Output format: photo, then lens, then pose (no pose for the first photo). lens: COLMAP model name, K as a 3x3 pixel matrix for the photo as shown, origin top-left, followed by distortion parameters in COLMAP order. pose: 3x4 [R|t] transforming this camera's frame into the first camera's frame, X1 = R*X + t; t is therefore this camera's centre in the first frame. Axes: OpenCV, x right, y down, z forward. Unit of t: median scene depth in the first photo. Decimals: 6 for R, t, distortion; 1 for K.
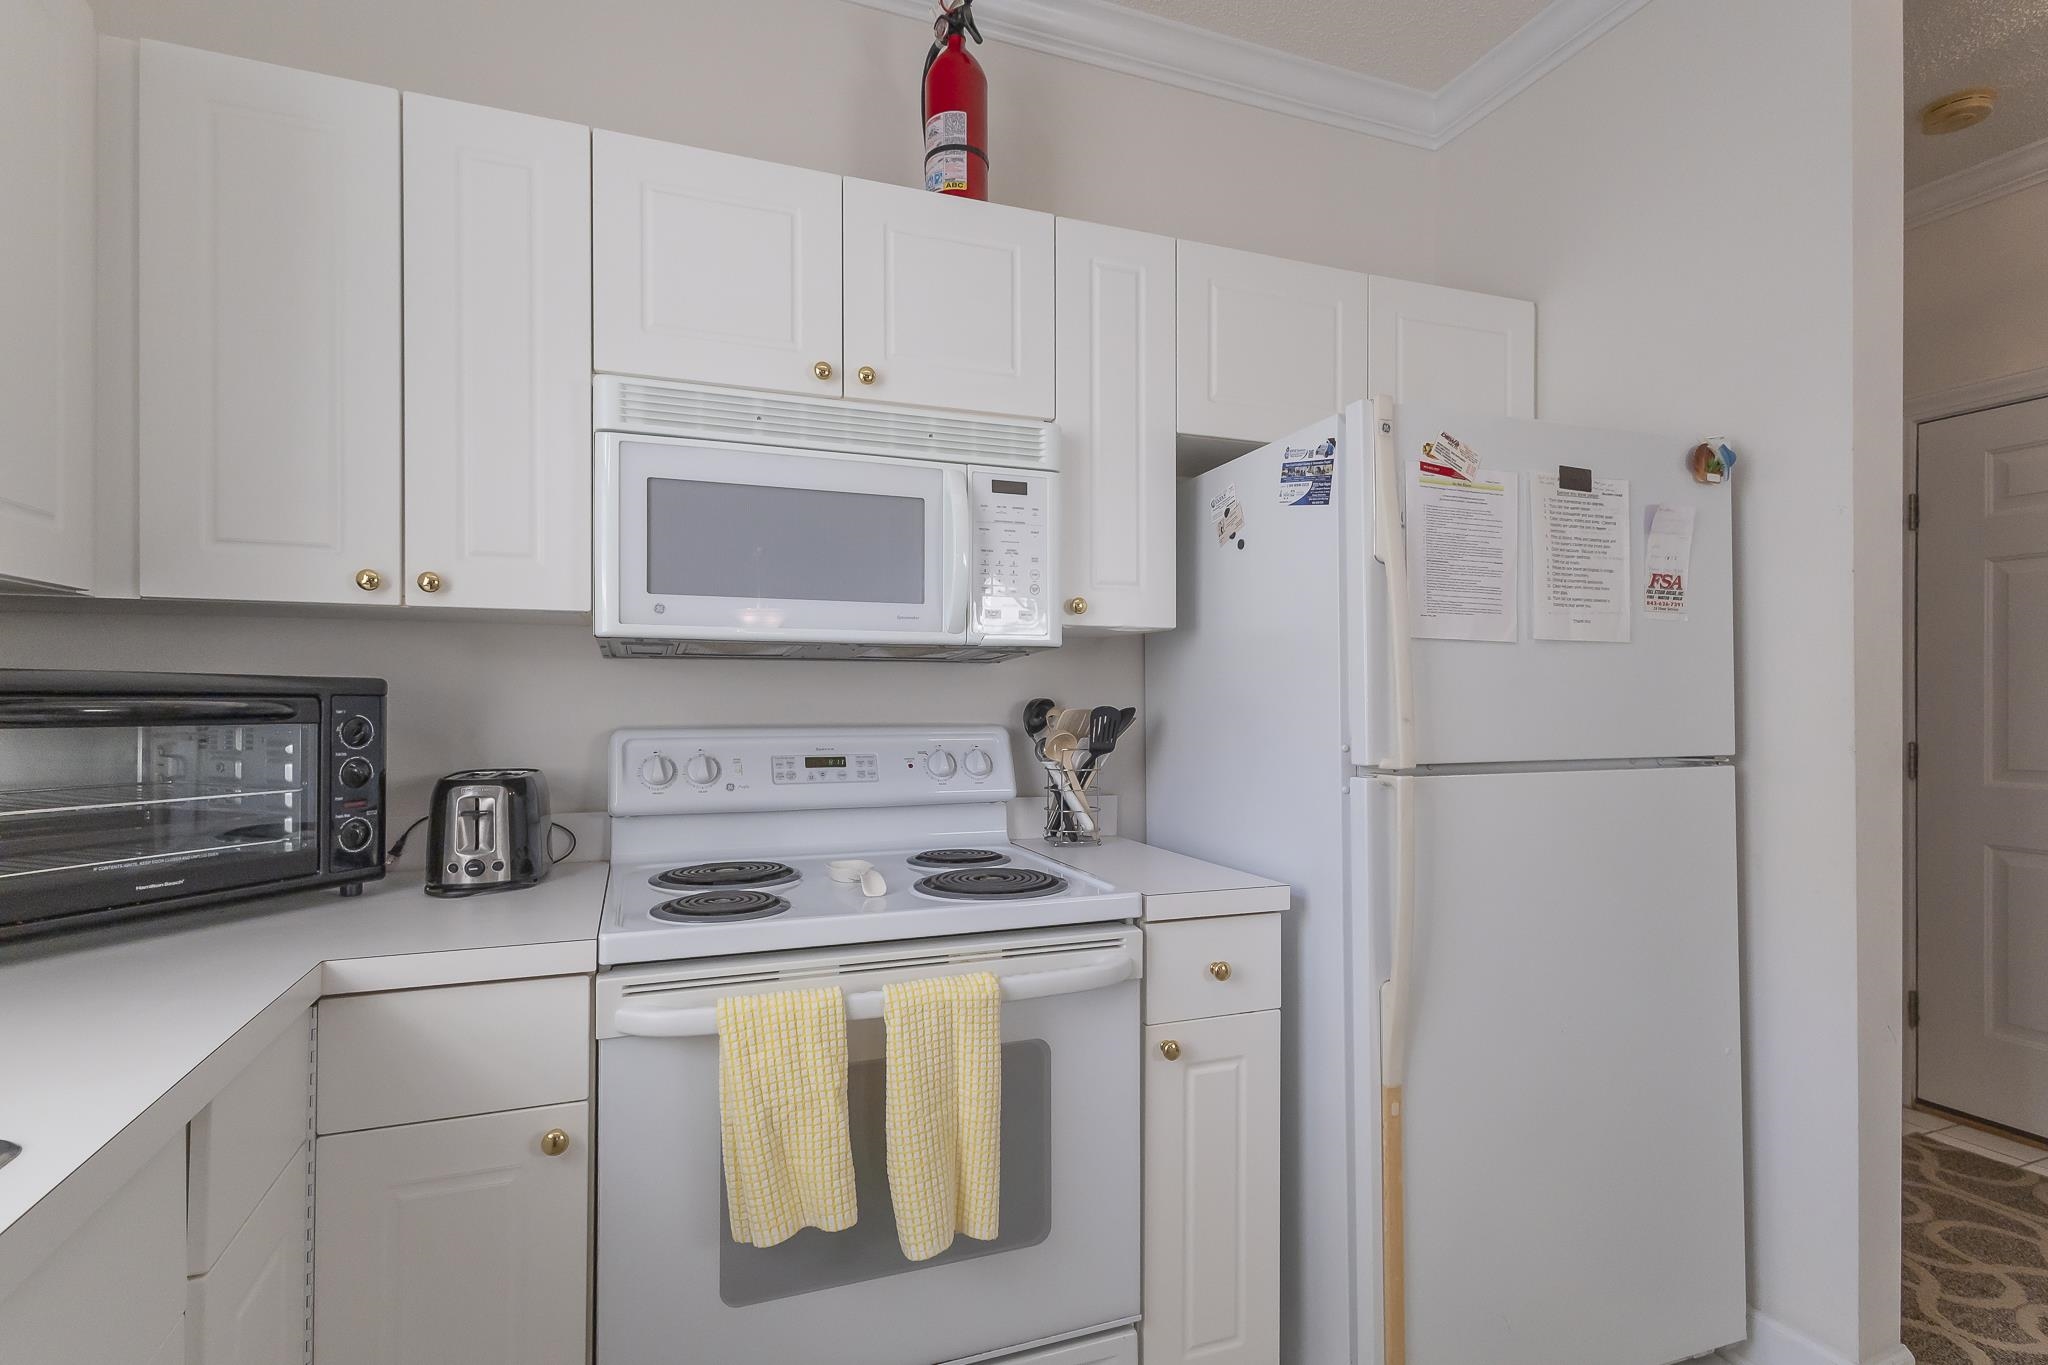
lens RADIAL K [[988.3, 0, 1014.1], [0, 988.3, 695.8], [0, 0, 1]] dist [0.005817, -0.000103]
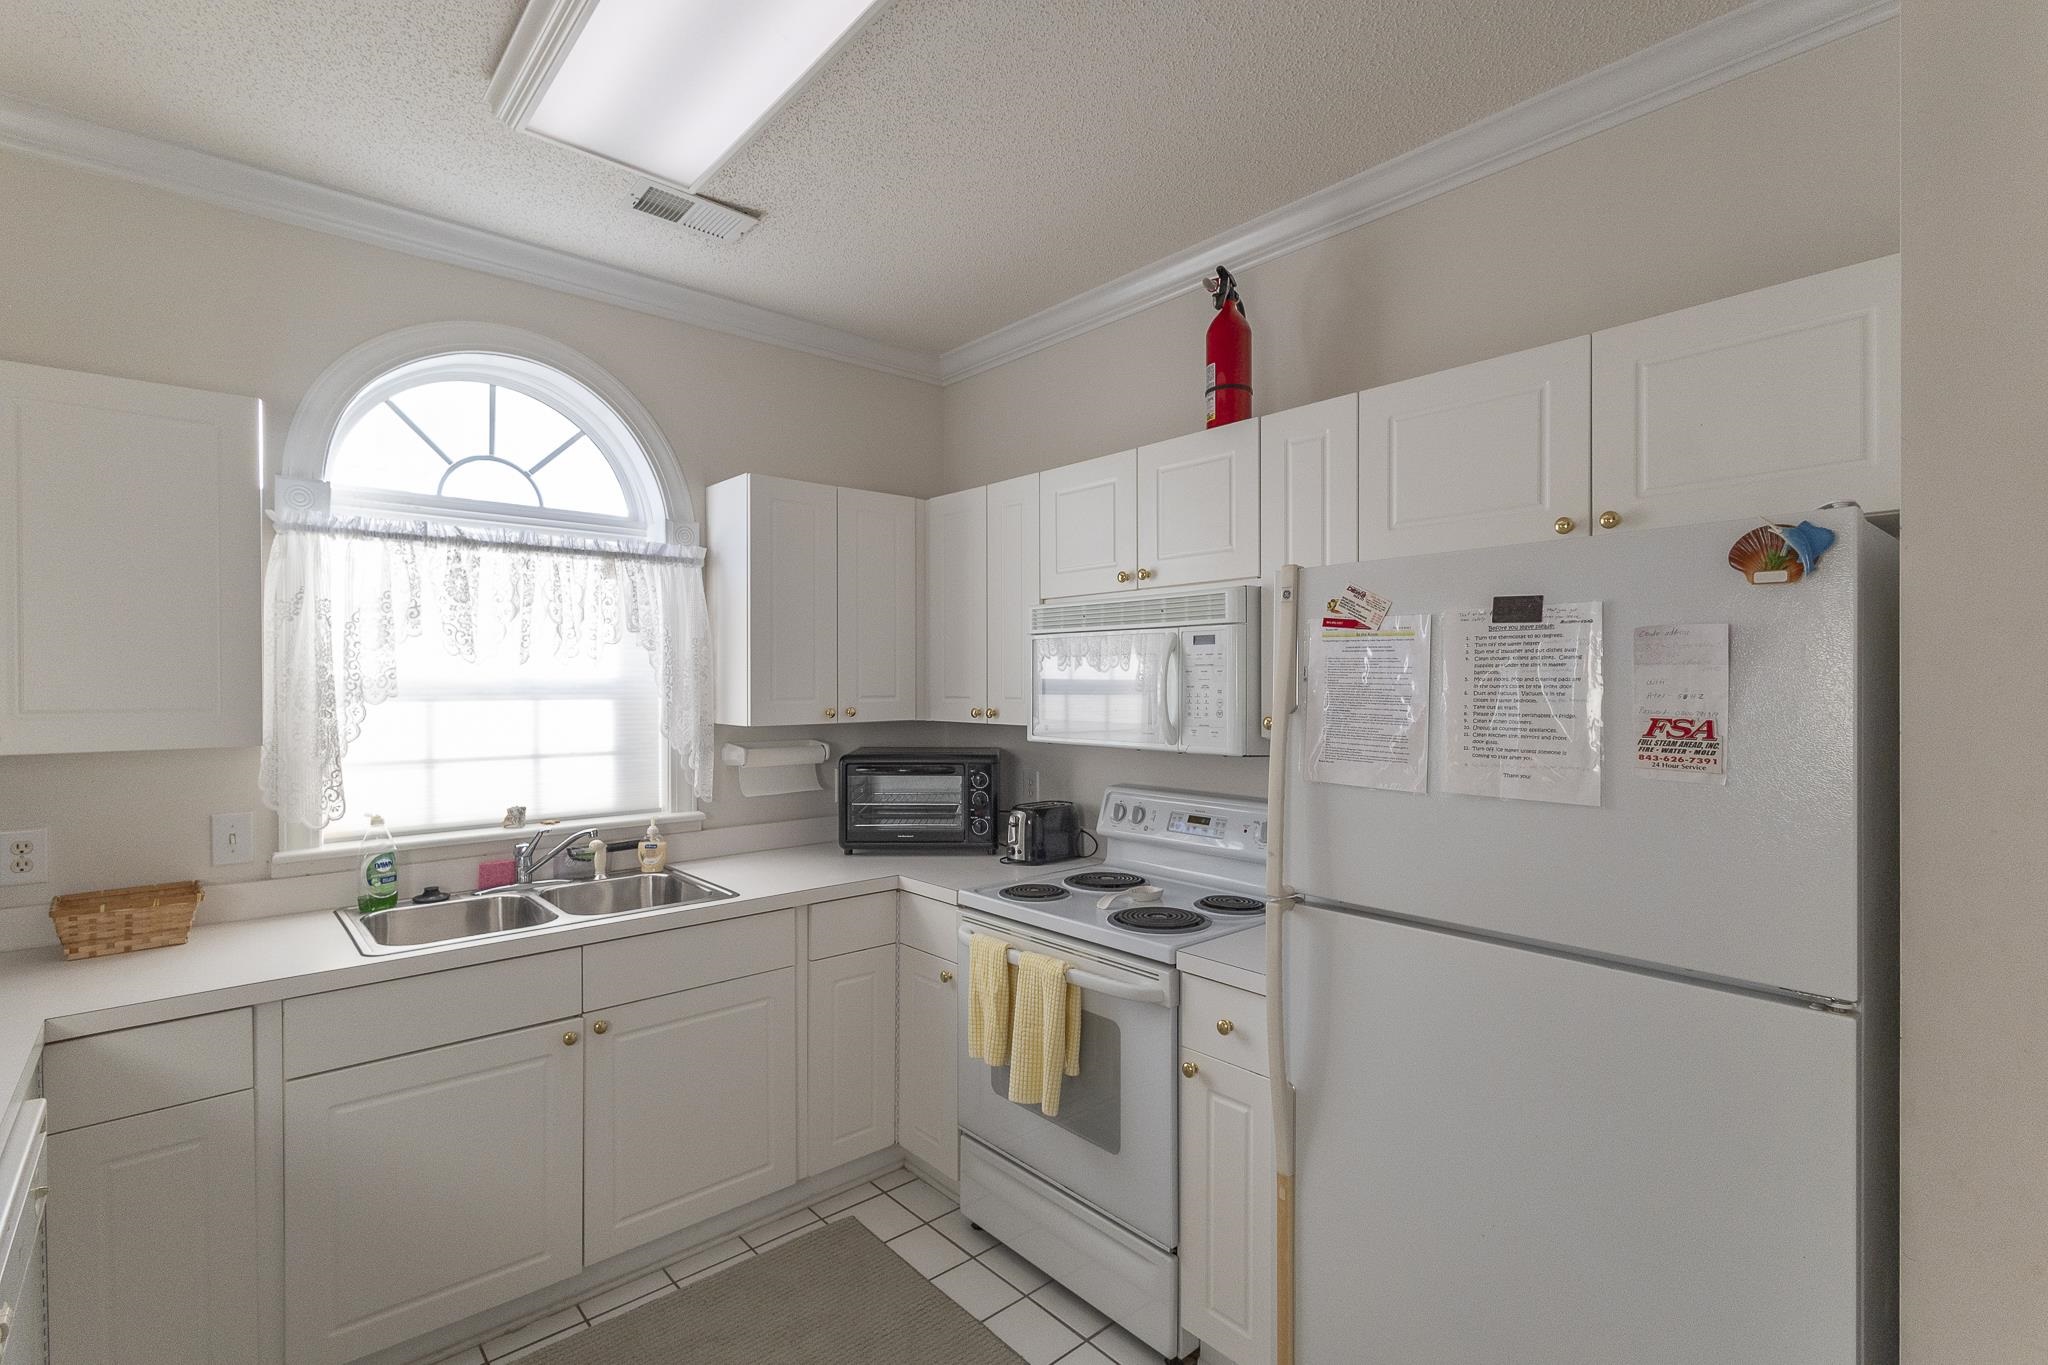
lens RADIAL K [[947.1, 0, 1025.9], [0, 947.1, 686.3], [0, 0, 1]] dist [0.009272, -0.000556]
pose [[0.354044, 0.000710, -0.935228, 1.193548], [0.004934, 0.999984, 0.002627, -0.157325], [0.935216, -0.005545, 0.354035, 0.310307]]
